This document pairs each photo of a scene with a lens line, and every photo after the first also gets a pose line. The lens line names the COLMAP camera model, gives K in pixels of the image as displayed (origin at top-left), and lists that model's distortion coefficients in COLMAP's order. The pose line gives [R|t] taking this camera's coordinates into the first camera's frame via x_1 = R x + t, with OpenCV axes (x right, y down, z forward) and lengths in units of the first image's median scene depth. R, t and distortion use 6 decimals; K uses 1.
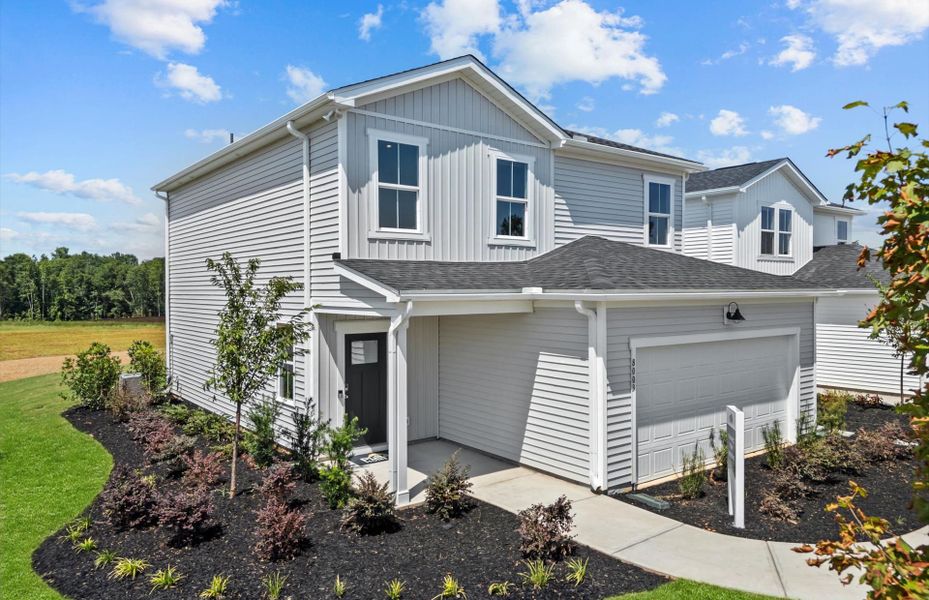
lens RADIAL K [[644.7, 0, 464.5], [0, 644.7, 300.0], [0, 0, 1]] dist [0.058929, -0.000436]
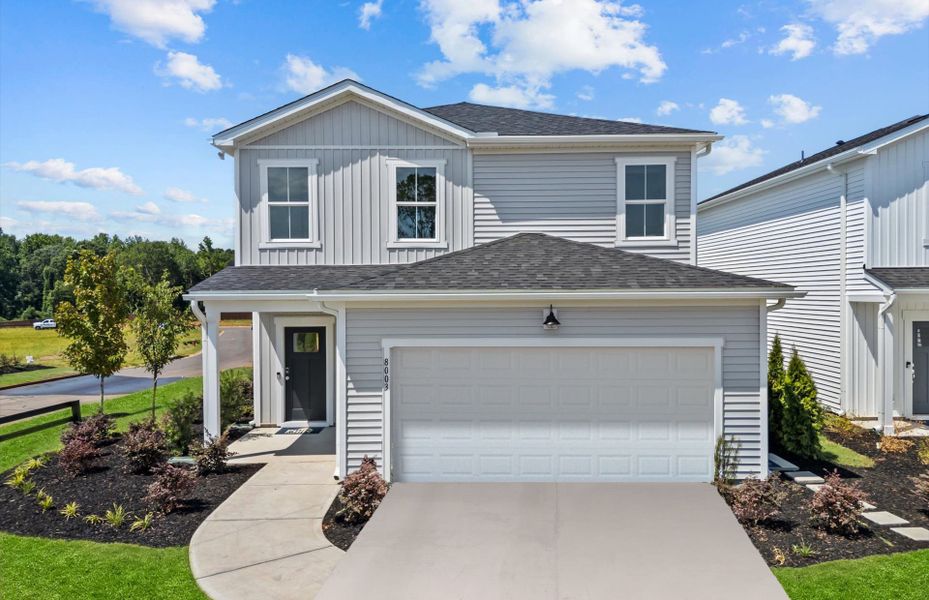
lens RADIAL K [[644.7, 0, 464.5], [0, 644.7, 300.0], [0, 0, 1]] dist [0.058929, -0.000436]
pose [[0.789764, 0.006843, -0.613373, 0.821870], [-0.008004, 0.999968, 0.000850, -0.001610], [0.613358, 0.004239, 0.789793, 0.236837]]
